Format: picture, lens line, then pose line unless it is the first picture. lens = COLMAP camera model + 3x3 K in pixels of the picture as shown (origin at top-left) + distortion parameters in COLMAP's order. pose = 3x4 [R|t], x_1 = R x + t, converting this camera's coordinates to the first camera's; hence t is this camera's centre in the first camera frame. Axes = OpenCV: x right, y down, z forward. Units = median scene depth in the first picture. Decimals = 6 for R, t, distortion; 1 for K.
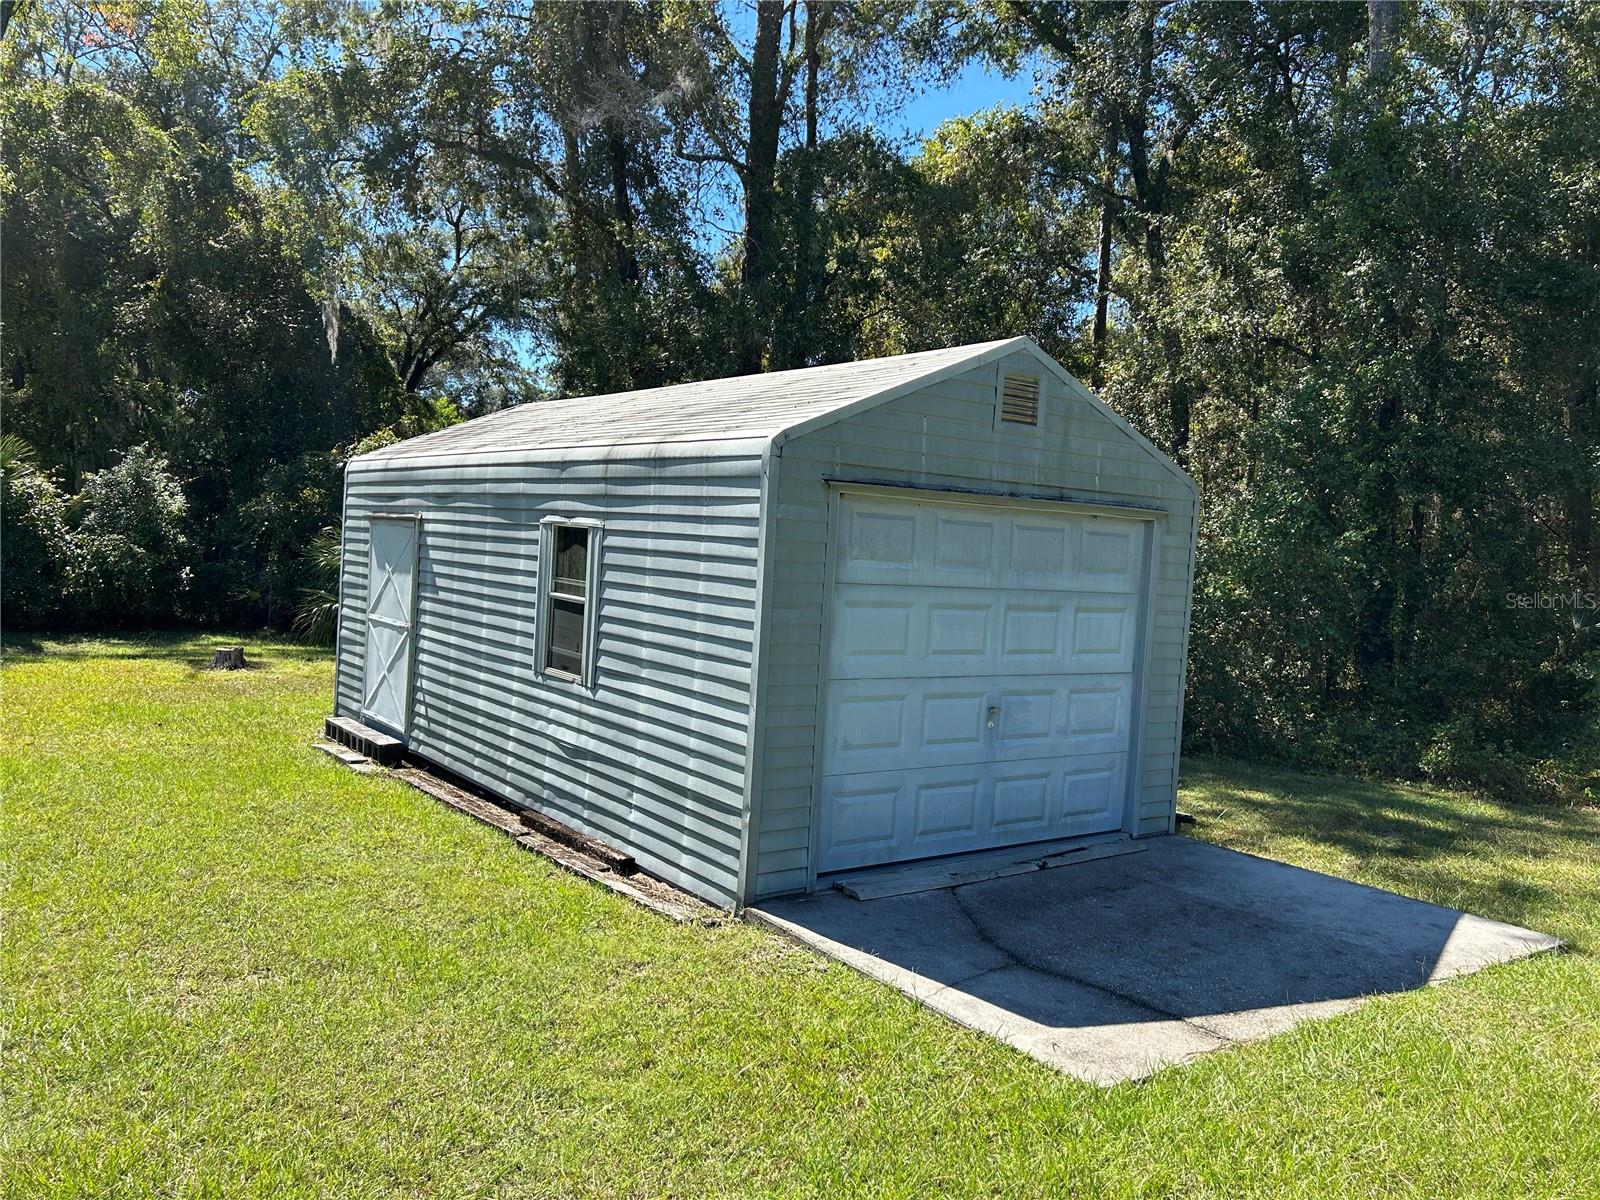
lens RADIAL K [[1193.8, 0, 803.3], [0, 1193.8, 593.7], [0, 0, 1]] dist [0.049161, -0.048292]
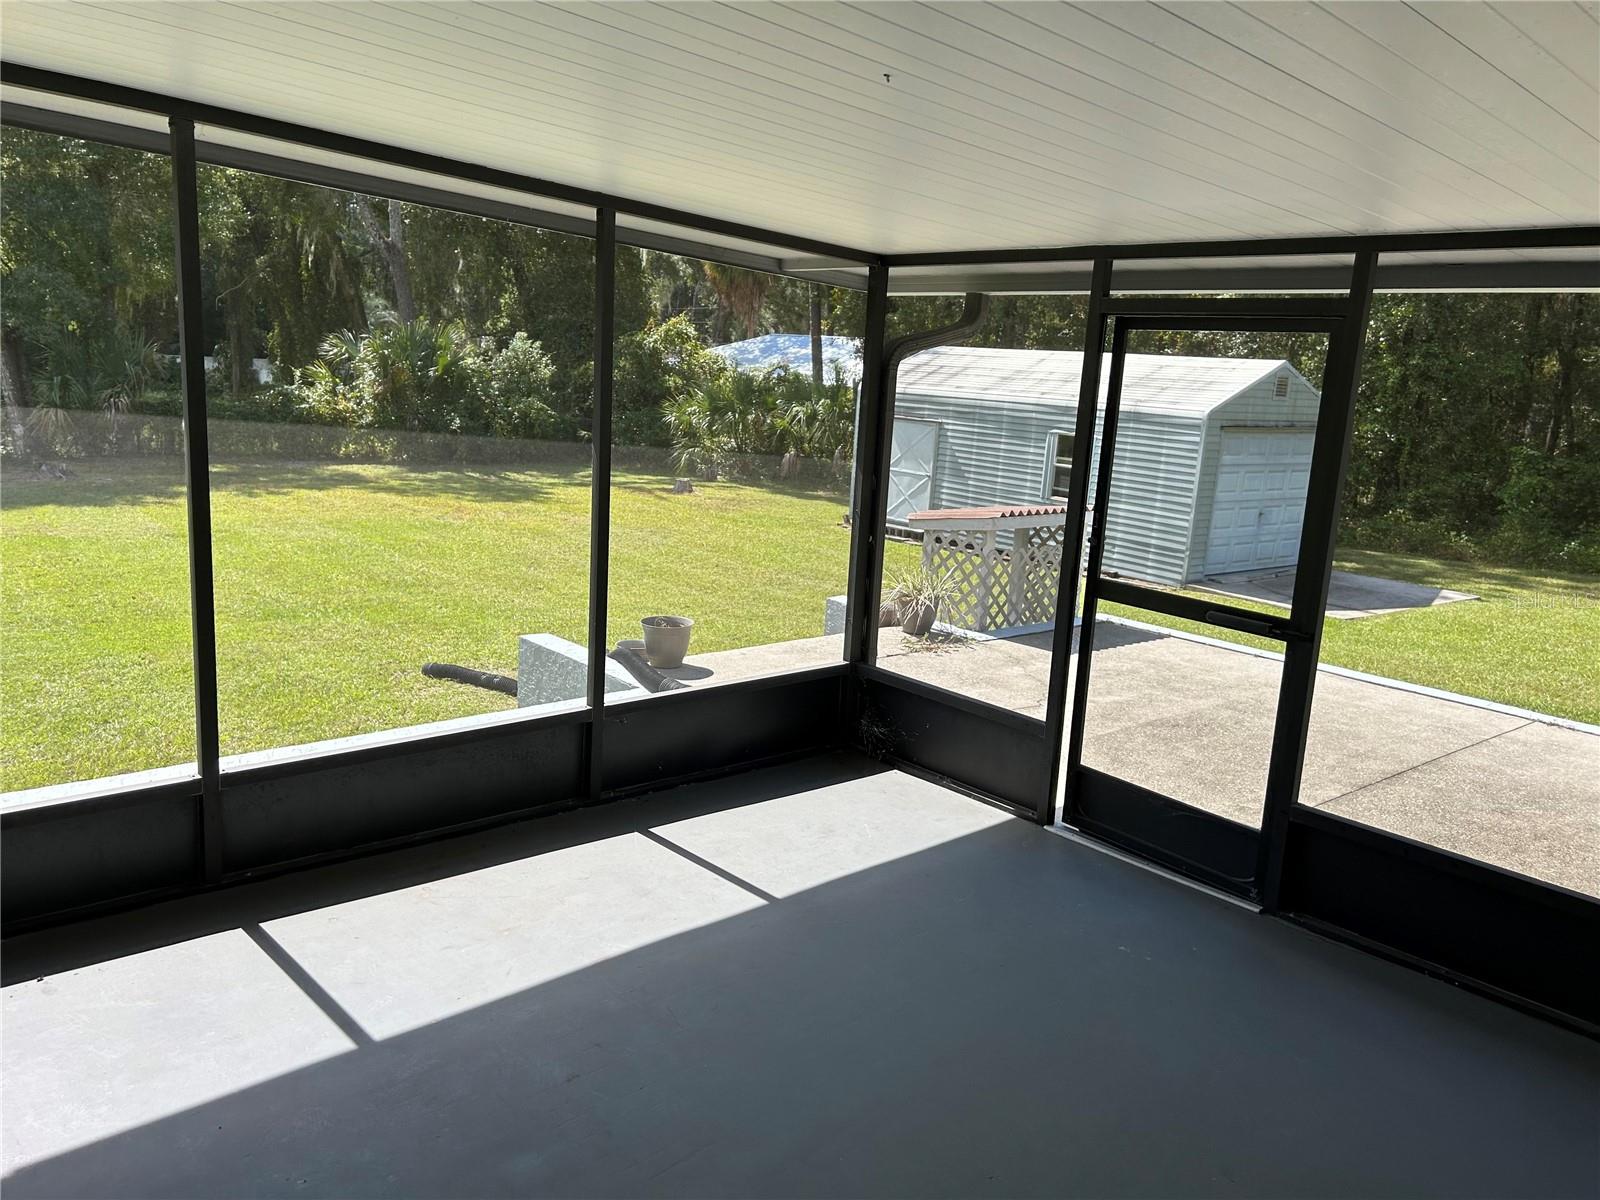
lens RADIAL K [[1193.8, 0, 794.7], [0, 1193.8, 604.1], [0, 0, 1]] dist [0.049161, -0.048292]
pose [[0.999654, -0.006682, 0.025449, -0.935711], [0.002442, 0.986606, 0.163101, -0.135219], [-0.026198, -0.162982, 0.986281, -1.566087]]
